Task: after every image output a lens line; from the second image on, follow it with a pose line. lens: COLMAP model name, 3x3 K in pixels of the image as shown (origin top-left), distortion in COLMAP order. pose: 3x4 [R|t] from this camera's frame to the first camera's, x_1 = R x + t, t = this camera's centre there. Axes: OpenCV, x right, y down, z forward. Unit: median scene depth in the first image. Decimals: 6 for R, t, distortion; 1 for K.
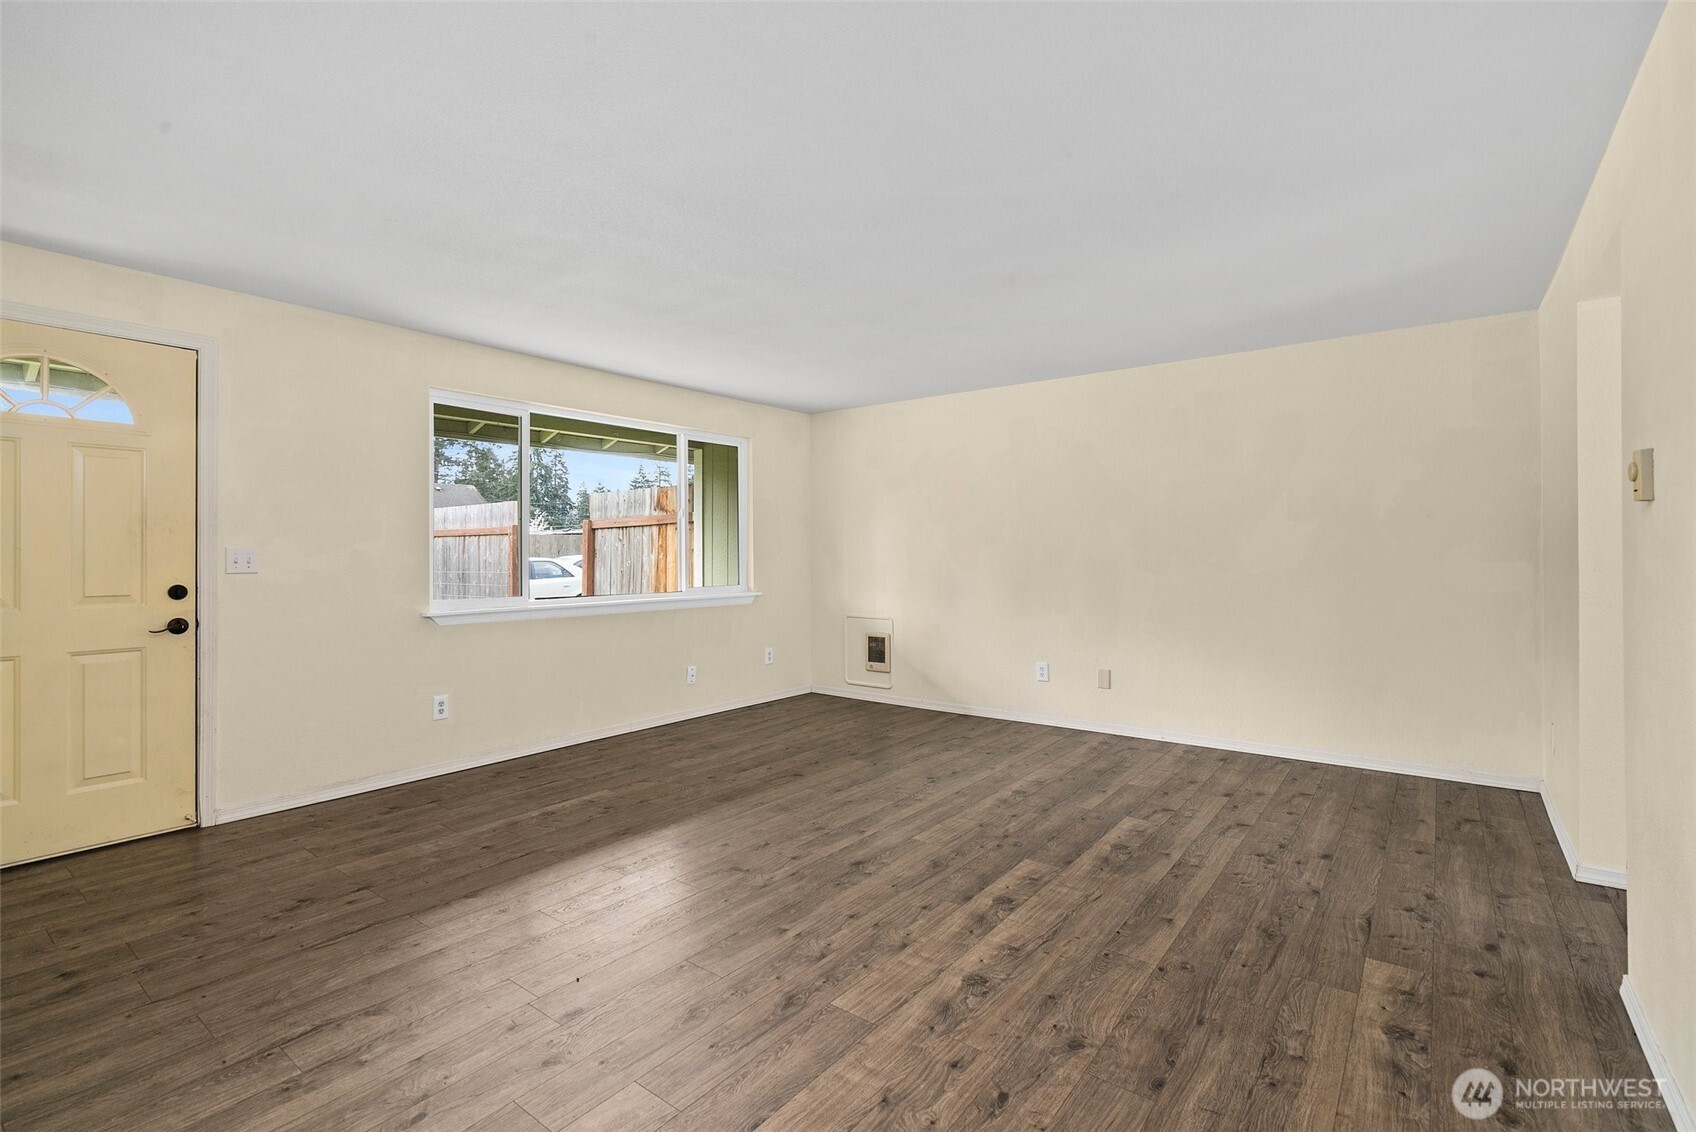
lens RADIAL K [[769.8, 0, 844.0], [0, 769.8, 554.7], [0, 0, 1]] dist [-0.004656, 0.000774]
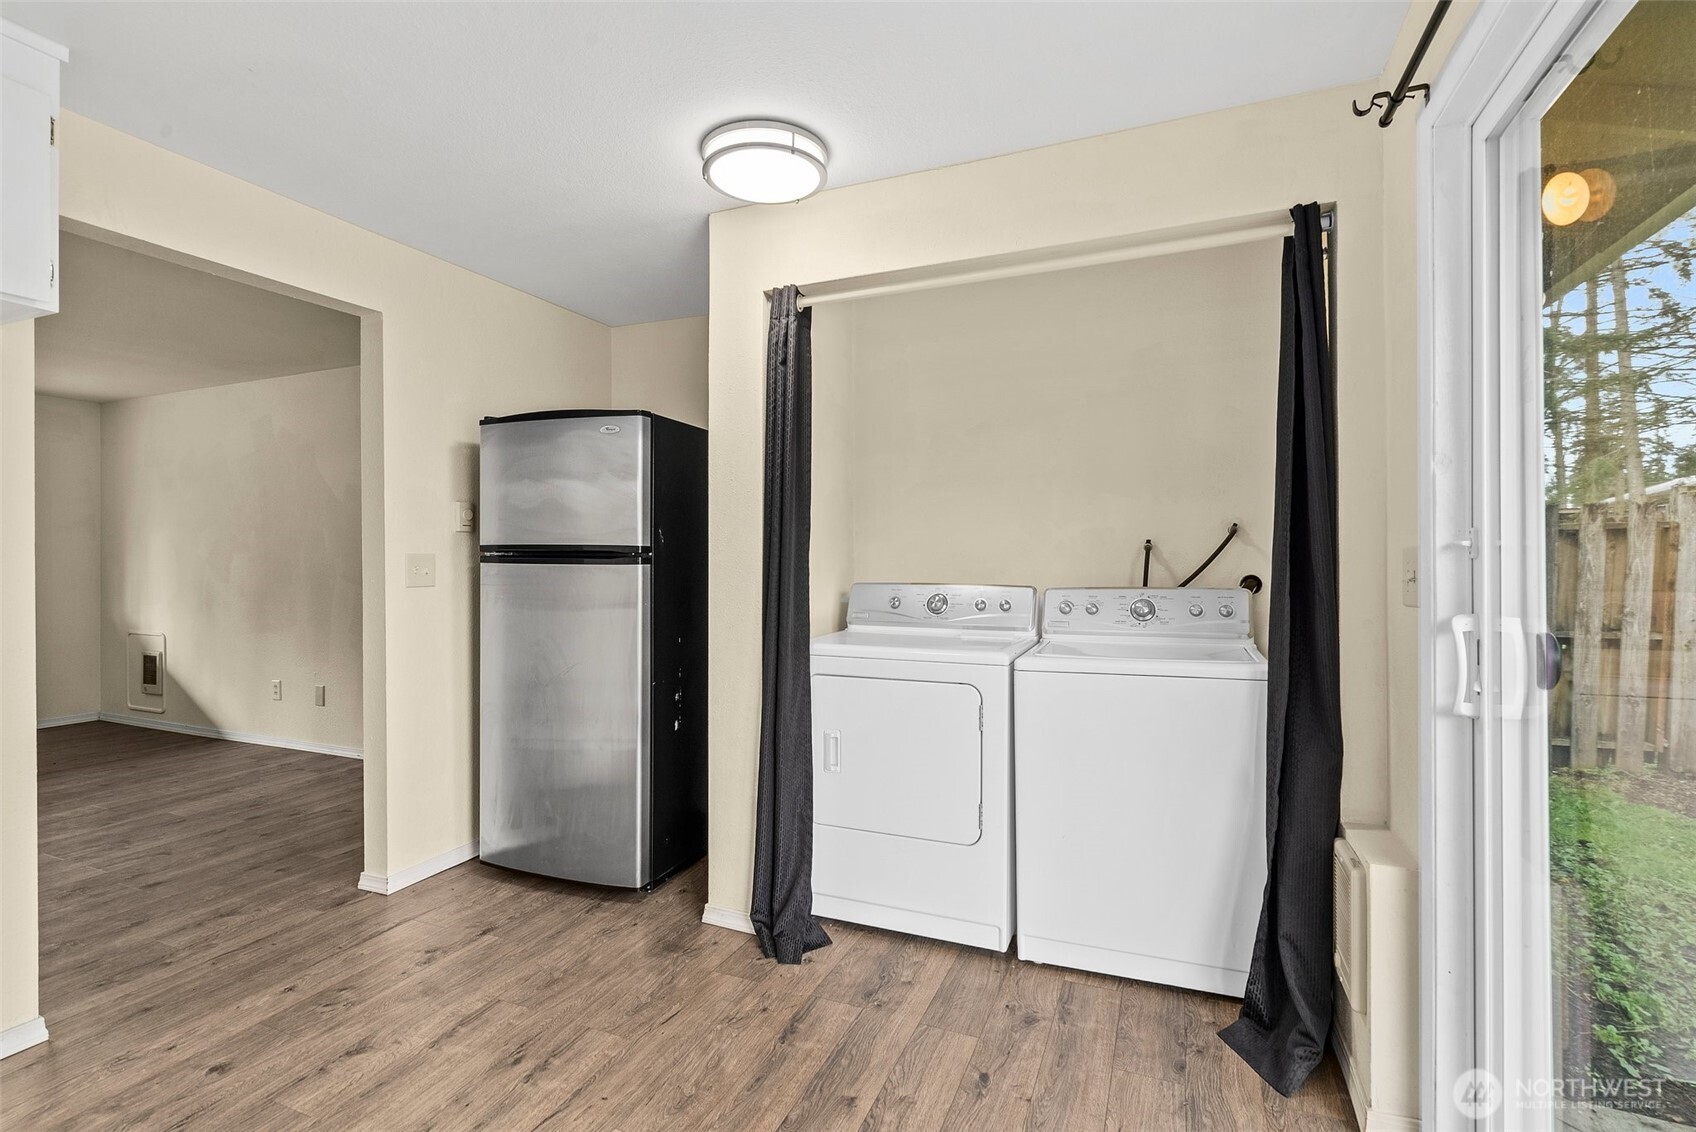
lens RADIAL K [[769.8, 0, 851.0], [0, 769.8, 561.6], [0, 0, 1]] dist [-0.004656, 0.000774]
pose [[0.968889, 0.001011, 0.247494, 1.091150], [-0.001161, 0.999999, 0.000461, -0.007584], [-0.247493, -0.000734, 0.968889, -0.118942]]
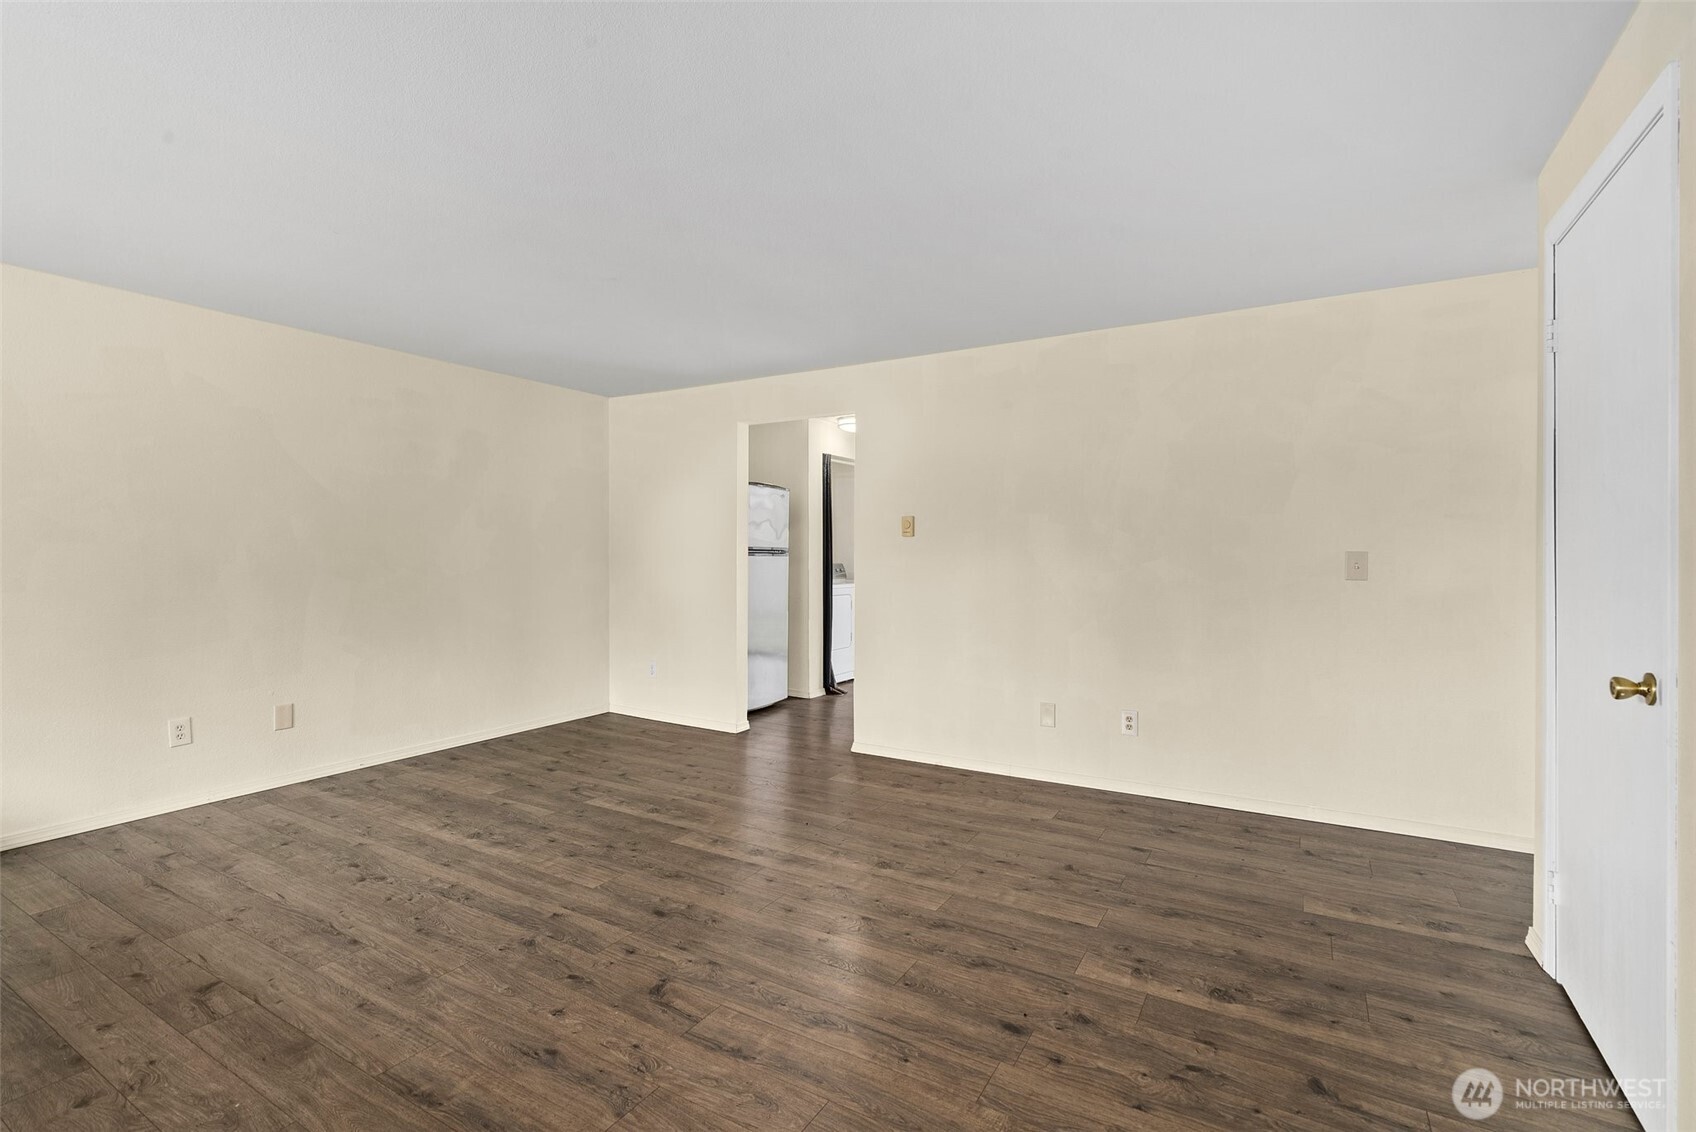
lens RADIAL K [[769.8, 0, 847.8], [0, 769.8, 560.7], [0, 0, 1]] dist [-0.004656, 0.000774]
pose [[-0.114511, -0.005945, 0.993404, -0.761296], [0.000802, 0.999981, 0.006077, -0.004236], [-0.993422, 0.001493, -0.114504, 0.773528]]
